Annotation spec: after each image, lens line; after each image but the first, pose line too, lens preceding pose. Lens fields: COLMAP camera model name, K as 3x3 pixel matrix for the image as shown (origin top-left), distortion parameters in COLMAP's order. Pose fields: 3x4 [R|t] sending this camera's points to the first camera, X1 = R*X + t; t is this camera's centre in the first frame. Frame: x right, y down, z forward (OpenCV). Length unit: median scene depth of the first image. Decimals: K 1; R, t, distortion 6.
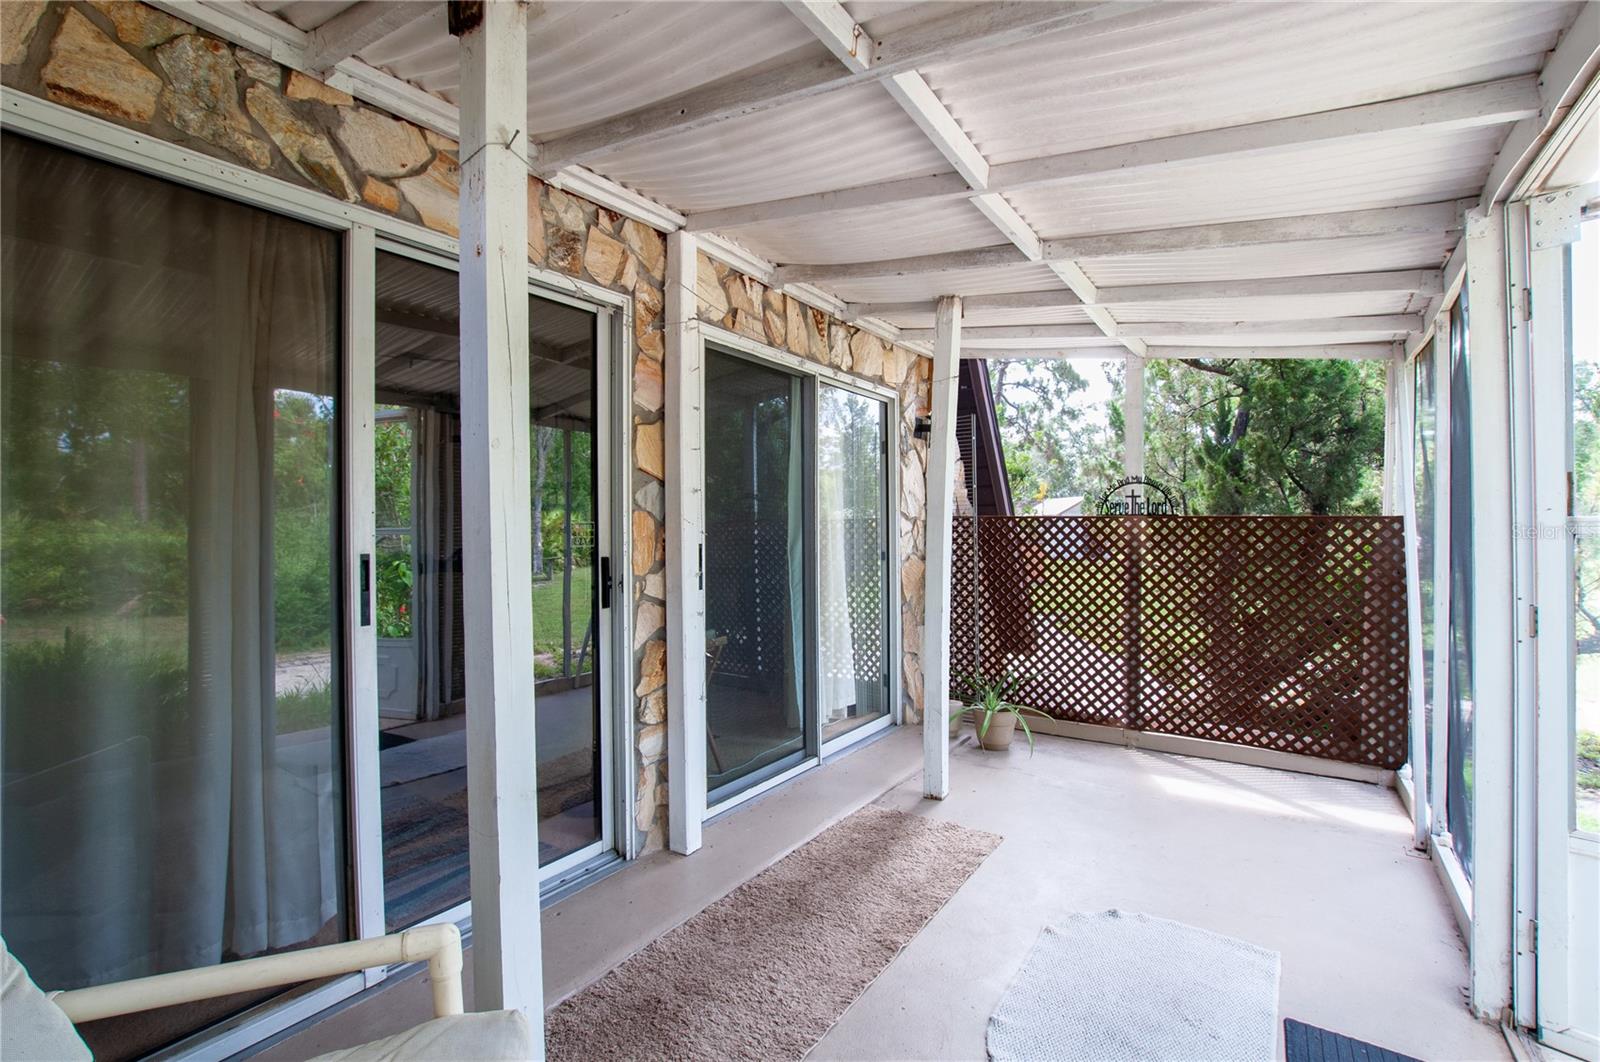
lens RADIAL K [[723.1, 0, 800.0], [0, 723.1, 531.0], [0, 0, 1]] dist [-0.030151, 0.007162]
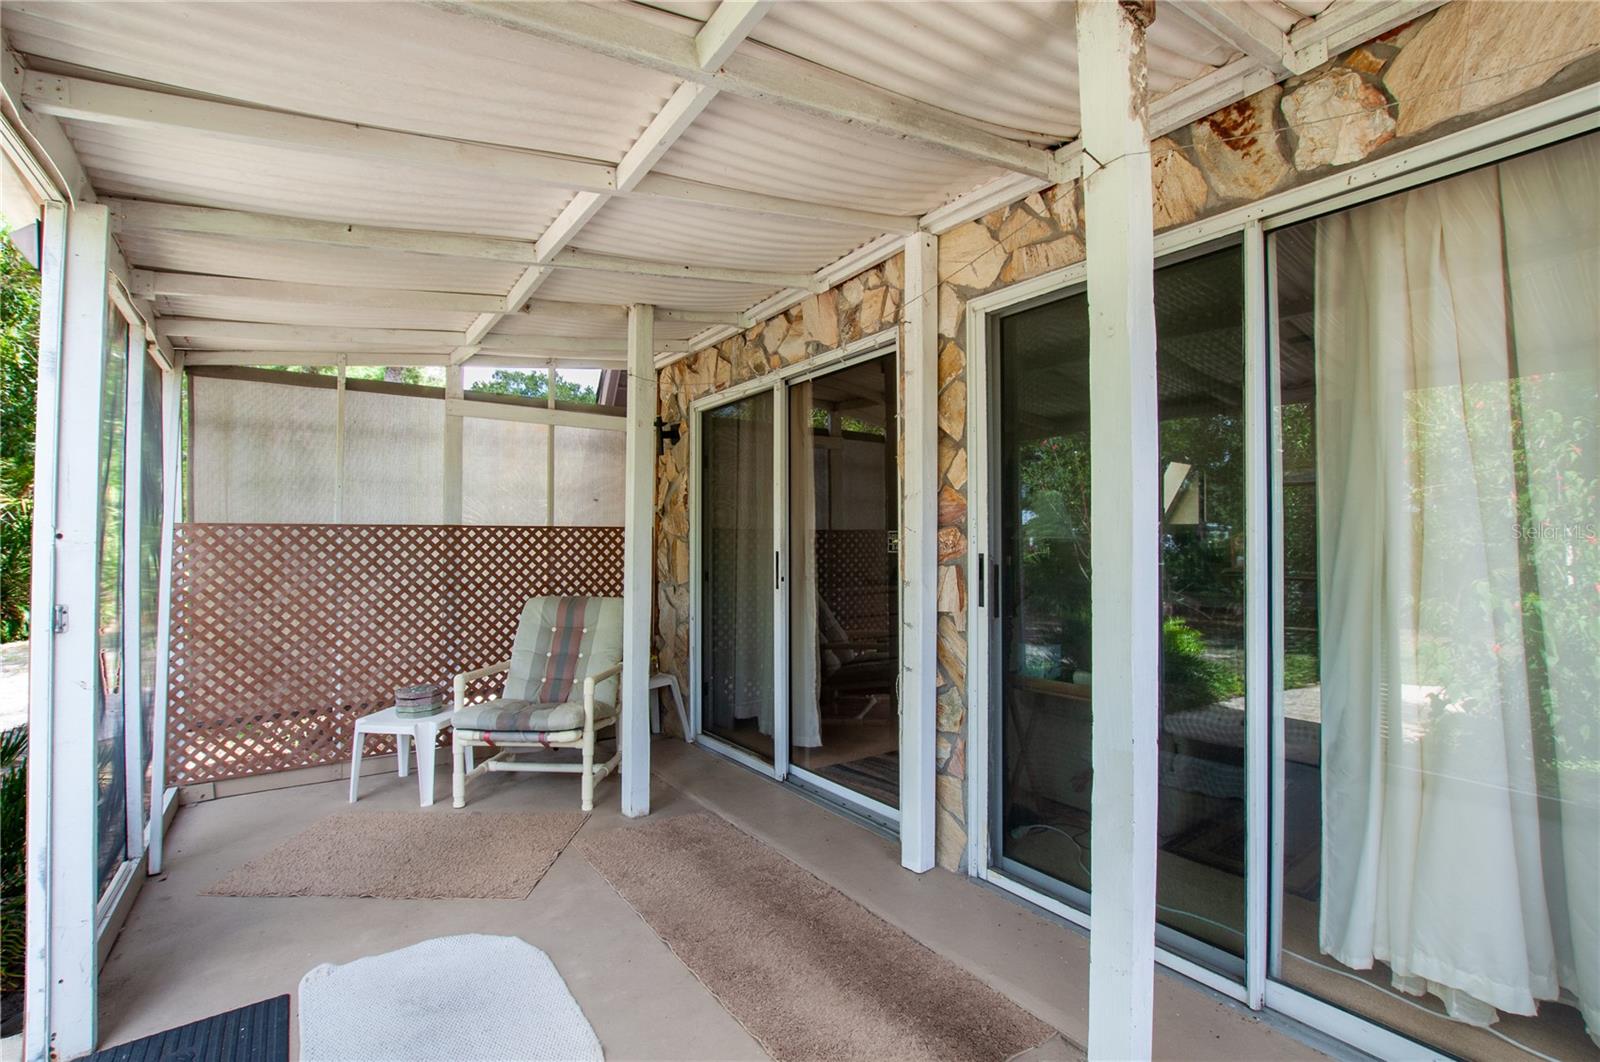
lens RADIAL K [[723.1, 0, 800.0], [0, 723.1, 531.0], [0, 0, 1]] dist [-0.030151, 0.007162]
pose [[-0.365148, -0.005169, -0.930935, 0.788523], [0.002908, 0.999973, -0.006693, -0.004357], [0.930945, -0.005151, -0.365123, 1.179940]]
